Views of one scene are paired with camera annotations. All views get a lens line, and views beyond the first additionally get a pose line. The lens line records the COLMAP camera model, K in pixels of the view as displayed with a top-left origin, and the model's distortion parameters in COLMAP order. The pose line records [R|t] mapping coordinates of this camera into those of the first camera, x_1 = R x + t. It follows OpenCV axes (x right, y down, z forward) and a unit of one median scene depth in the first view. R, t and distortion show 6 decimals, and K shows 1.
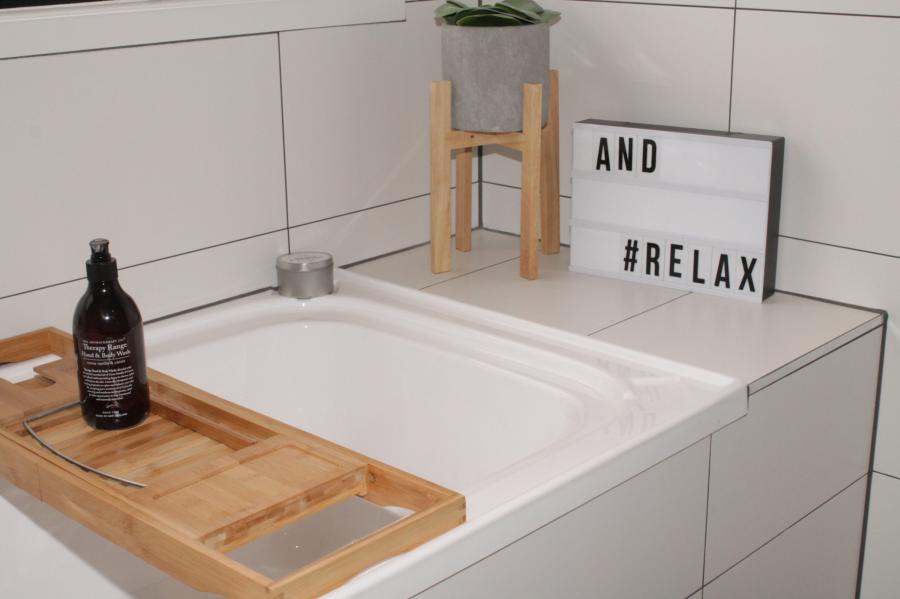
lens RADIAL K [[1280.2, 0, 450.0], [0, 1280.2, 299.5], [0, 0, 1]] dist [-0.004689, -0.005493]
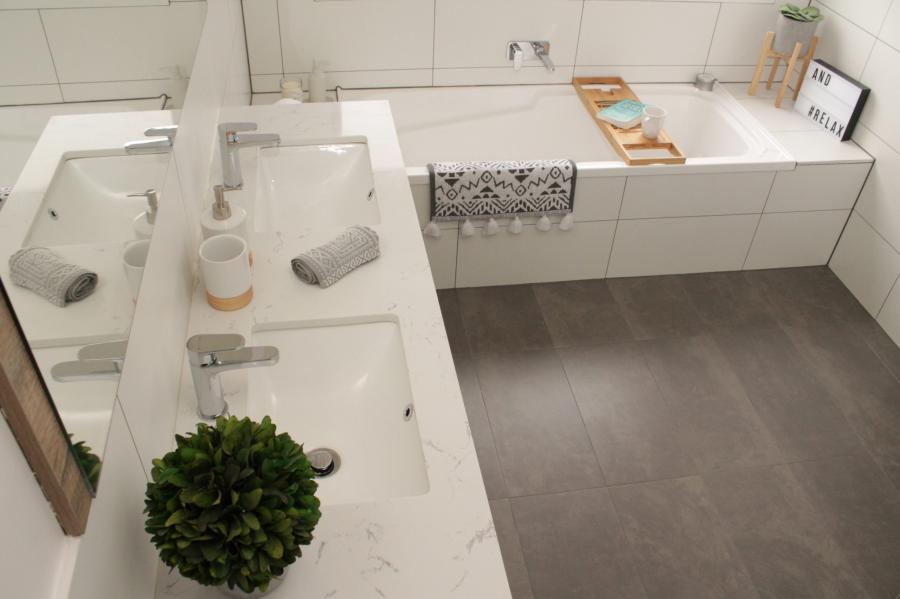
lens RADIAL K [[757.7, 0, 446.3], [0, 757.7, 304.7], [0, 0, 1]] dist [-0.172146, 0.152938]
pose [[0.792261, 0.427317, -0.435572, 0.400669], [-0.230210, 0.870411, 0.435187, -0.183910], [0.565090, -0.244508, 0.787965, -0.891424]]
